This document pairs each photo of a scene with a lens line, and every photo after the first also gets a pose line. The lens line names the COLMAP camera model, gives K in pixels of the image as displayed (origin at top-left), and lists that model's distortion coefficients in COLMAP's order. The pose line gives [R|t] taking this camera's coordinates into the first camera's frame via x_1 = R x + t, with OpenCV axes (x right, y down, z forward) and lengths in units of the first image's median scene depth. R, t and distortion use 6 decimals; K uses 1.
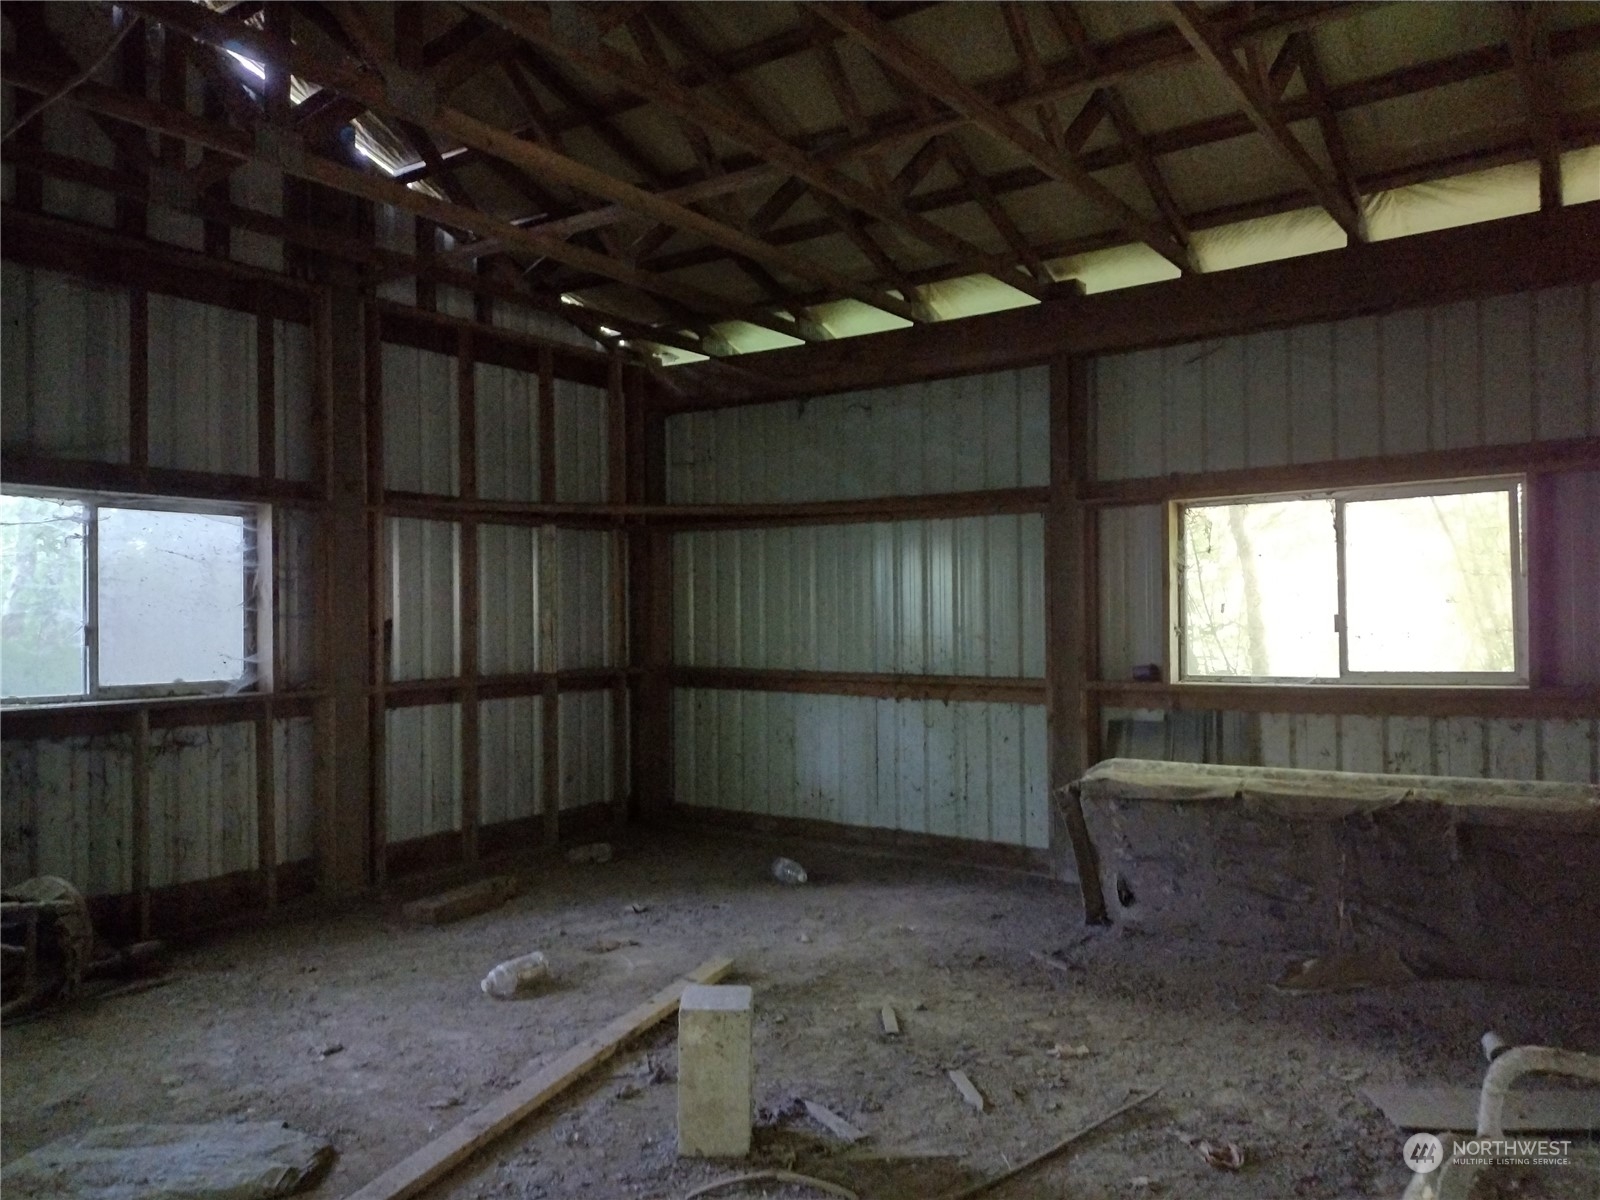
lens RADIAL K [[1190.1, 0, 806.0], [0, 1190.1, 618.2], [0, 0, 1]] dist [0.065492, -0.193161]
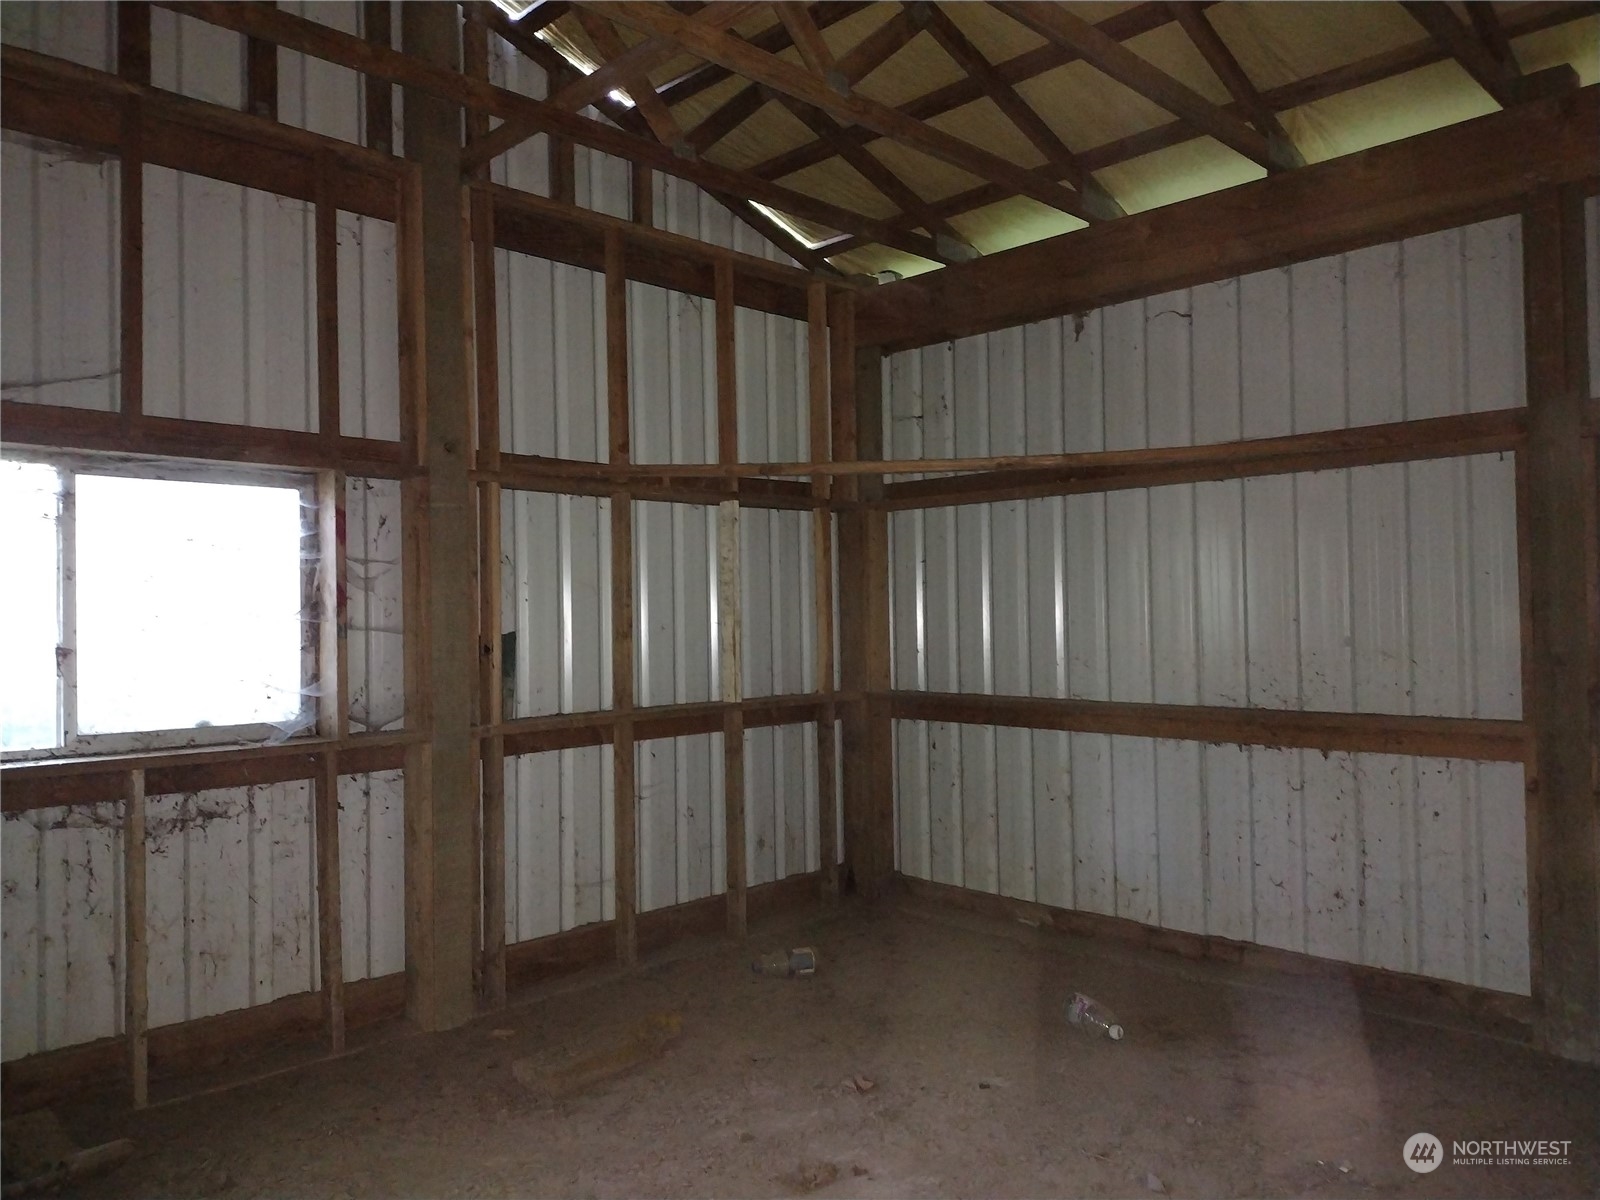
lens RADIAL K [[1173.2, 0, 803.3], [0, 1173.2, 608.5], [0, 0, 1]] dist [0.112579, -0.131778]
pose [[0.985844, -0.010958, -0.167309, -0.054310], [0.009153, 0.999891, -0.011555, -0.003064], [0.167417, 0.009860, 0.985837, 0.316474]]
